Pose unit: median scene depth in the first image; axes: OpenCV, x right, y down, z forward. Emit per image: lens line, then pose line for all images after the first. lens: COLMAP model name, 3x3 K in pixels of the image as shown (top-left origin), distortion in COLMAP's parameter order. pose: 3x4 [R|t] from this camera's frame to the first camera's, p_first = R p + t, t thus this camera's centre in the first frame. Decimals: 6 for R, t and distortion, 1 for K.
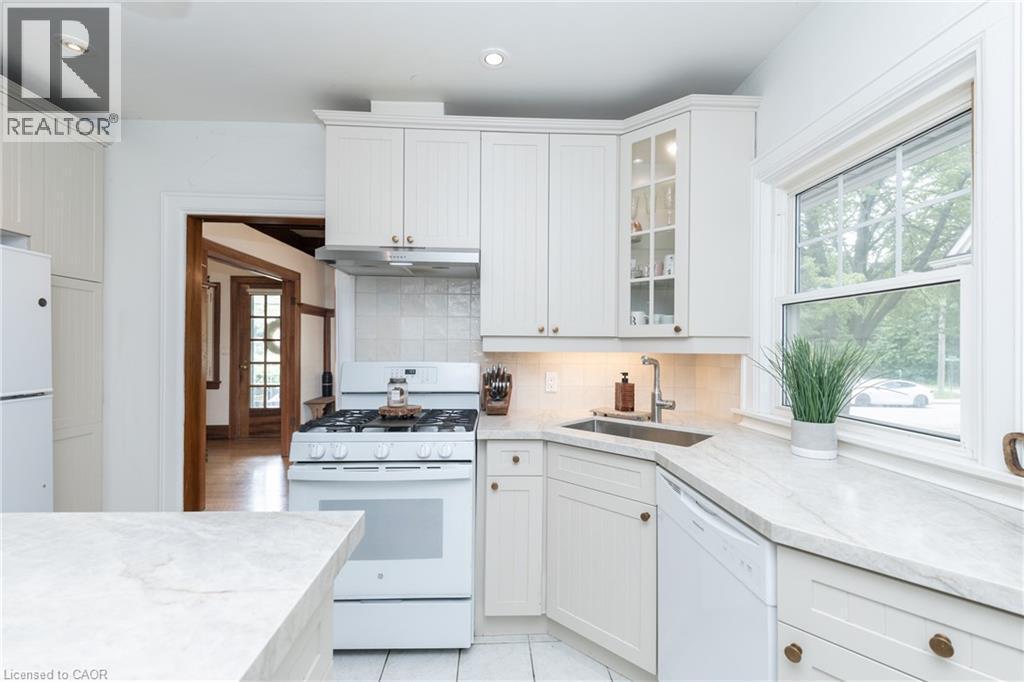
lens RADIAL K [[430.2, 0, 508.2], [0, 430.2, 346.7], [0, 0, 1]] dist [0.013032, 0.000295]
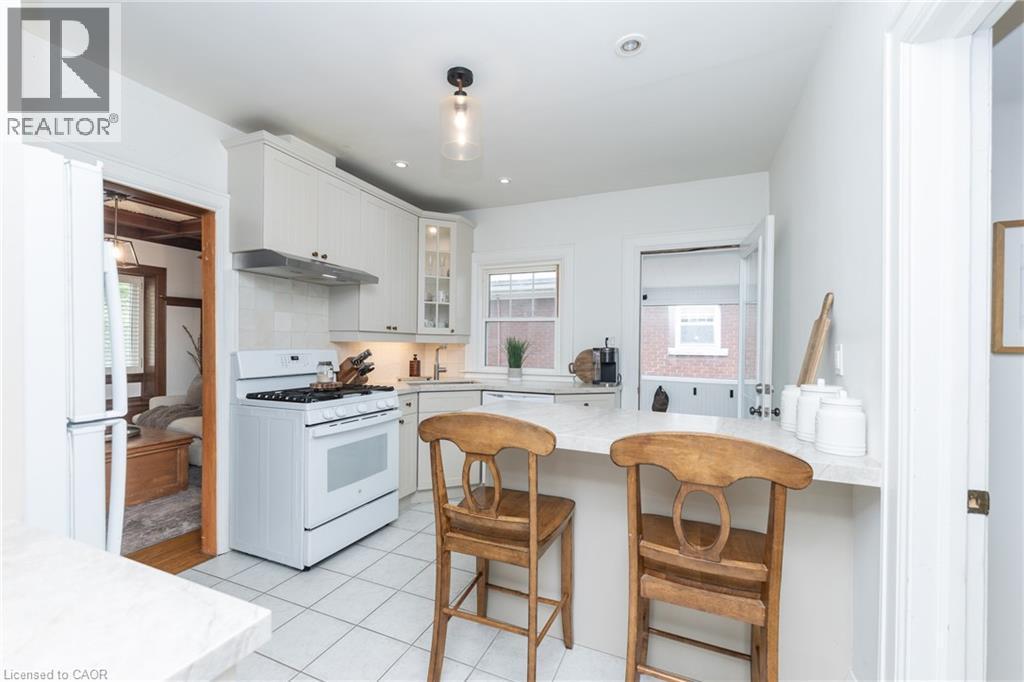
lens RADIAL K [[430.2, 0, 511.8], [0, 430.2, 343.2], [0, 0, 1]] dist [0.013032, 0.000295]
pose [[0.438962, -0.000616, 0.898505, -1.192243], [-0.012877, 0.999893, 0.006976, -0.000213], [-0.898413, -0.014633, 0.438907, -0.105982]]
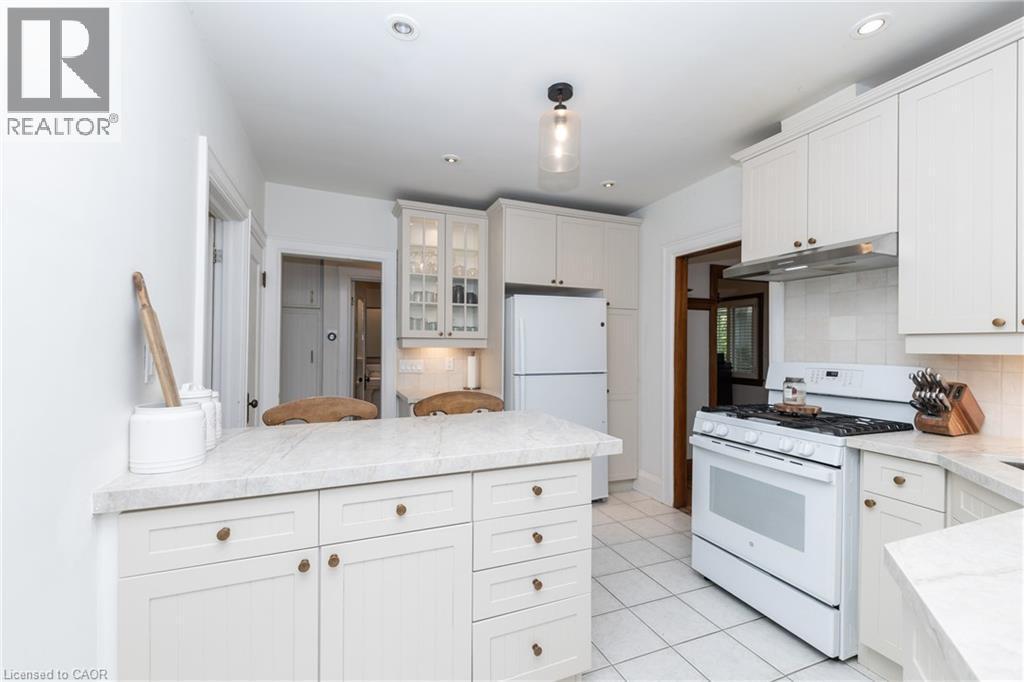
lens RADIAL K [[430.2, 0, 510.1], [0, 430.2, 347.0], [0, 0, 1]] dist [0.013032, 0.000295]
pose [[0.337063, -0.001992, -0.941480, 0.498674], [-0.002640, 0.999992, -0.003060, 0.003279], [0.941478, 0.003517, 0.337055, -0.007428]]
